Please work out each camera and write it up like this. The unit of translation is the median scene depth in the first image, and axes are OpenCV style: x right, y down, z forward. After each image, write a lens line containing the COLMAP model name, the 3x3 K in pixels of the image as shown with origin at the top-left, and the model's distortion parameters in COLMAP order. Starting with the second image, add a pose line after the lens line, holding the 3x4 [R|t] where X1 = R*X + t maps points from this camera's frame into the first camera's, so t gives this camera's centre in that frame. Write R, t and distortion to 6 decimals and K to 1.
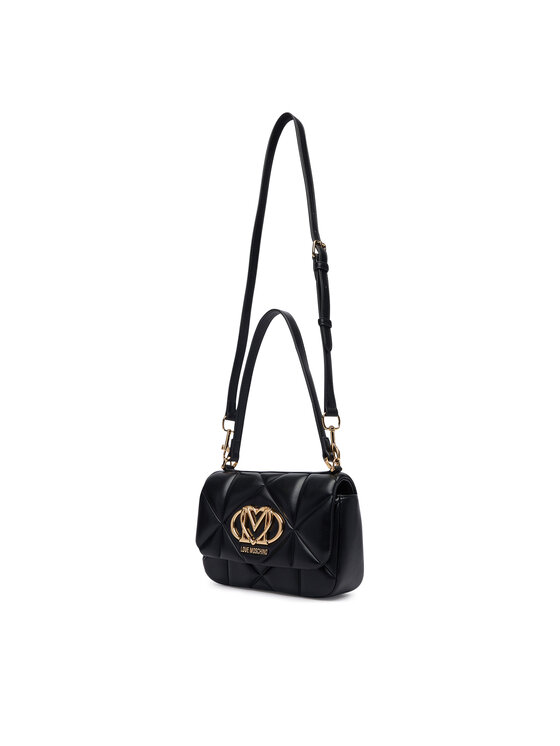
lens RADIAL K [[689.0, 0, 285.5], [0, 689.0, 375.1], [0, 0, 1]] dist [-0.025533, 0.000000]
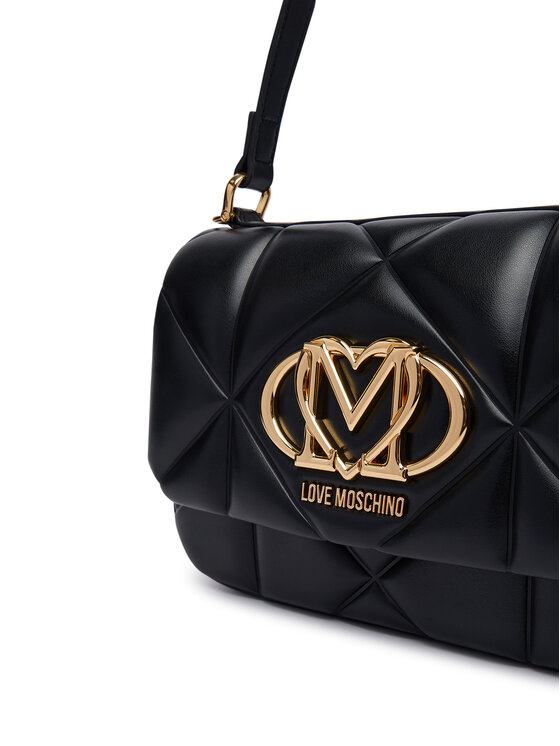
lens RADIAL K [[1011.3, 0, 279.8], [0, 1011.3, 374.7], [0, 0, 1]] dist [0.025488, 0.000000]
pose [[0.998794, -0.022079, -0.043856, -0.054509], [0.030930, 0.976620, 0.212737, 0.118880], [0.038134, -0.213837, 0.976125, 0.608767]]
